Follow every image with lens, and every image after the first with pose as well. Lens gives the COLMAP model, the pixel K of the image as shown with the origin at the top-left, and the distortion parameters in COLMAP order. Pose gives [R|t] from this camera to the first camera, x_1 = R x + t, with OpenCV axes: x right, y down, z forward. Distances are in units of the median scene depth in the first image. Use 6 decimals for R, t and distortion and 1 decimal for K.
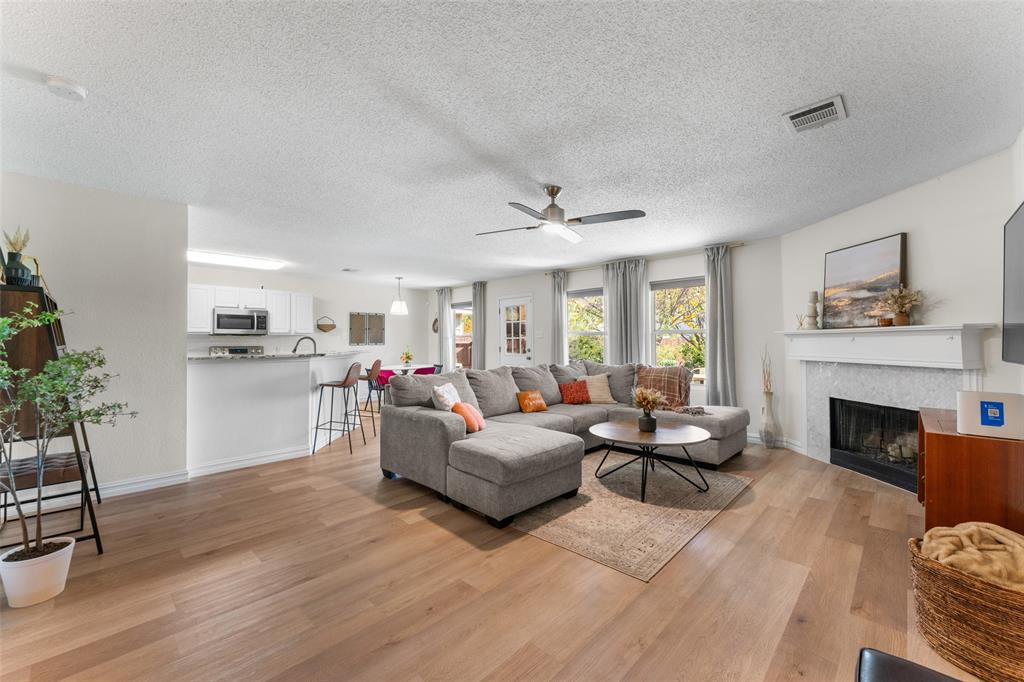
lens RADIAL K [[407.5, 0, 513.7], [0, 407.5, 339.1], [0, 0, 1]] dist [-0.003439, 0.000163]
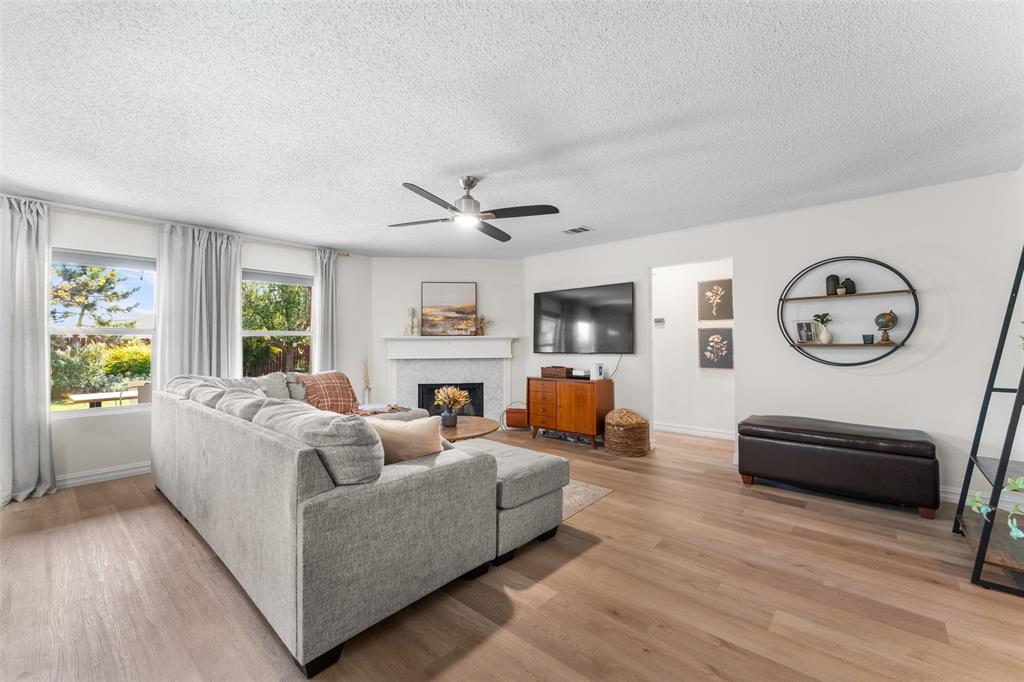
lens RADIAL K [[407.5, 0, 513.1], [0, 407.5, 338.9], [0, 0, 1]] dist [-0.003439, 0.000163]
pose [[-0.033303, 0.015914, 0.999319, -0.667389], [-0.004178, 0.999862, -0.016062, 0.007797], [-0.999437, -0.004710, -0.033232, 0.745935]]
